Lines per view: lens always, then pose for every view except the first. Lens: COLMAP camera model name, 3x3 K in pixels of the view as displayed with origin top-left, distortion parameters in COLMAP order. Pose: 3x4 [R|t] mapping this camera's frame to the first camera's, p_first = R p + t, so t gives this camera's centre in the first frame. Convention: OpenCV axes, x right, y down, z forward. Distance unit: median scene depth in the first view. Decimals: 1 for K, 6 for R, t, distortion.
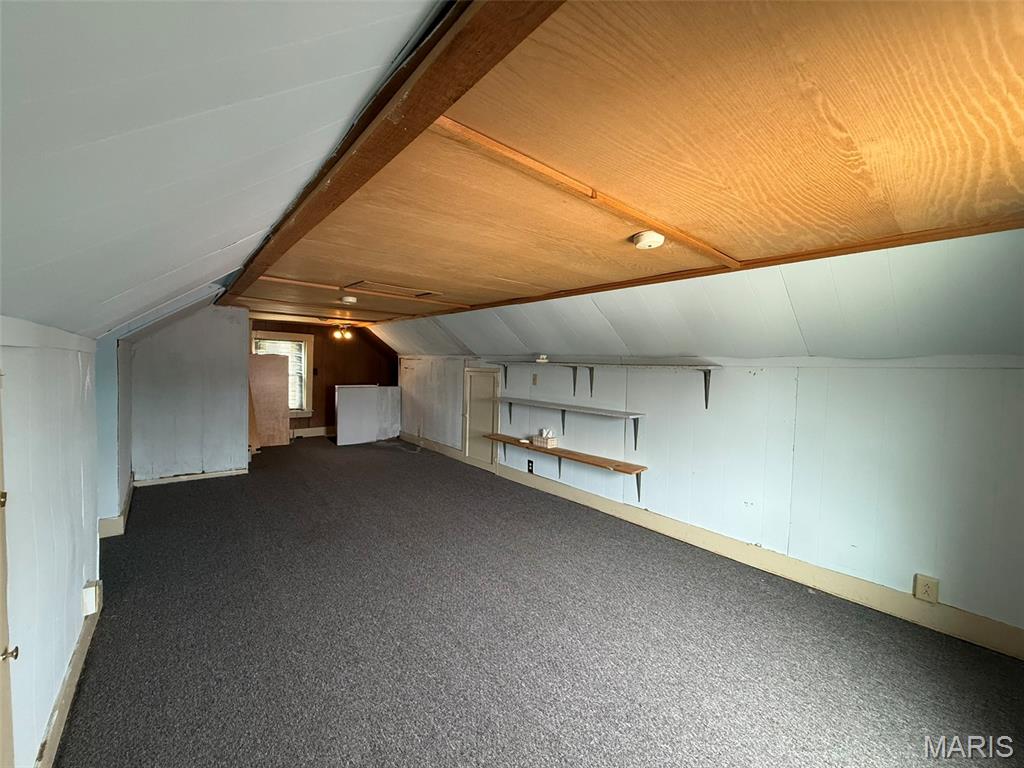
lens RADIAL K [[406.7, 0, 508.4], [0, 406.7, 381.7], [0, 0, 1]] dist [-0.000975, 0.000381]
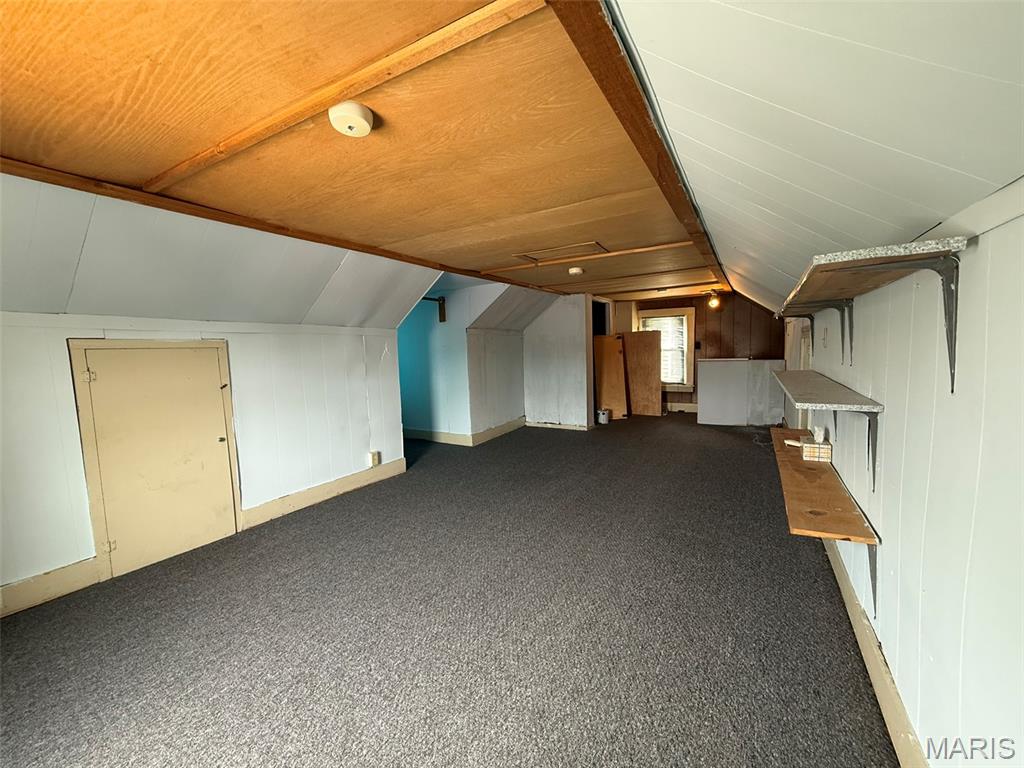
lens RADIAL K [[406.7, 0, 509.5], [0, 406.7, 383.5], [0, 0, 1]] dist [-0.000975, 0.000381]
pose [[0.338113, 0.042240, -0.940157, 0.306597], [0.003902, 0.998921, 0.046284, 0.020485], [0.941097, -0.019318, 0.337583, 0.278610]]
